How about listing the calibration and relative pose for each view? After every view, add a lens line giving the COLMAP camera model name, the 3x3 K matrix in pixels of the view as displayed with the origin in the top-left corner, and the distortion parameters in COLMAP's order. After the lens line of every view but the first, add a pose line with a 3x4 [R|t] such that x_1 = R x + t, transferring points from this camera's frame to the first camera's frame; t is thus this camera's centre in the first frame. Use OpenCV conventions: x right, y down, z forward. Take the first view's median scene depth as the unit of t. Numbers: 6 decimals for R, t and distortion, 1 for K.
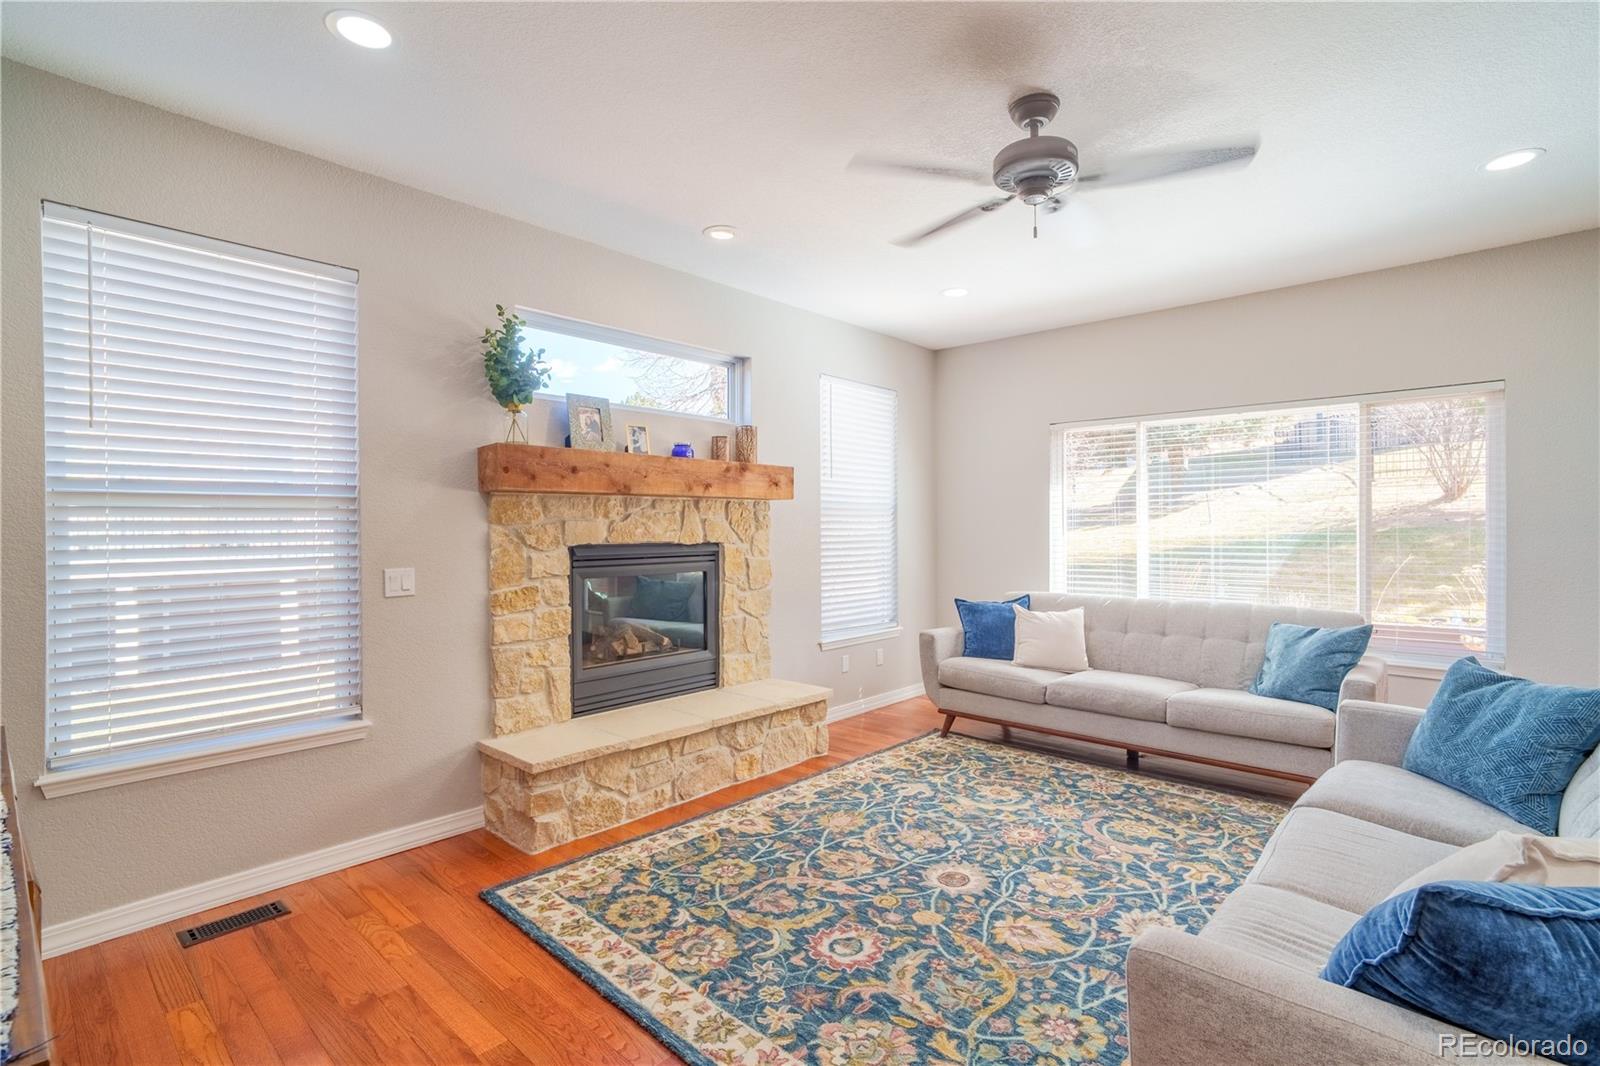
lens RADIAL K [[760.4, 0, 800.0], [0, 760.4, 533.0], [0, 0, 1]] dist [-0.020266, 0.000055]
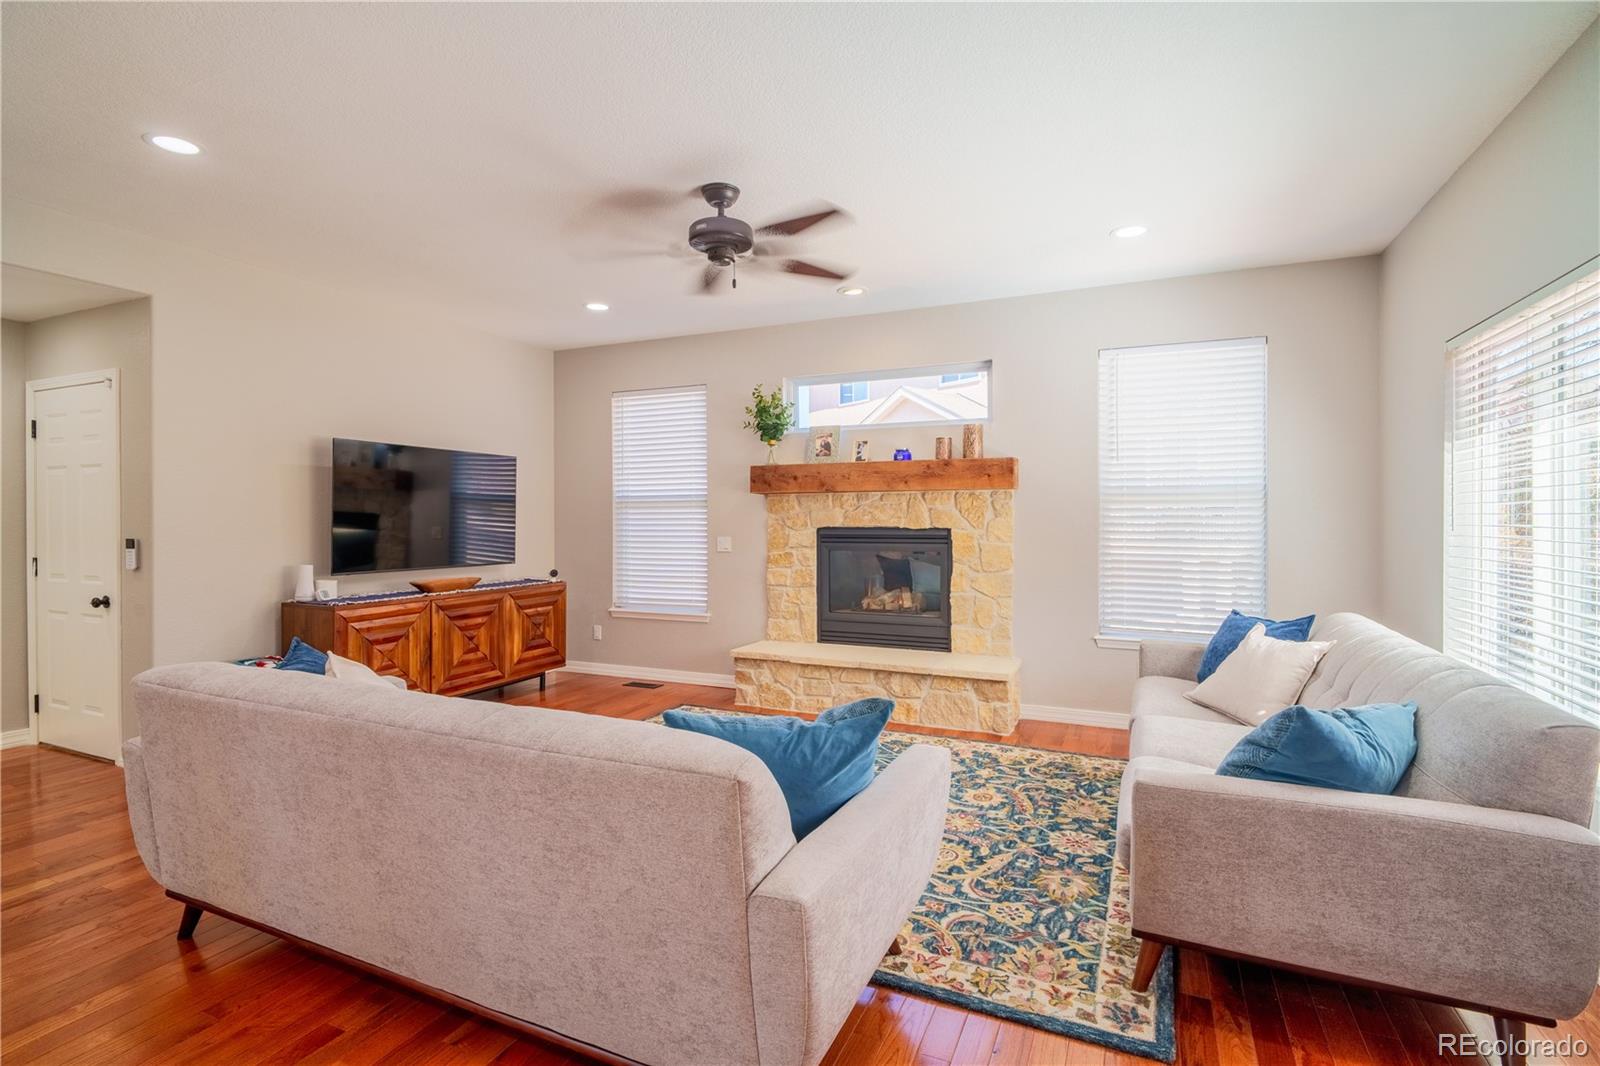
lens RADIAL K [[760.4, 0, 800.0], [0, 760.4, 533.0], [0, 0, 1]] dist [-0.020266, 0.000055]
pose [[0.303965, 0.024118, -0.952378, 1.083975], [-0.006324, 0.999709, 0.023298, -0.006547], [0.952662, -0.001059, 0.304029, 0.495716]]
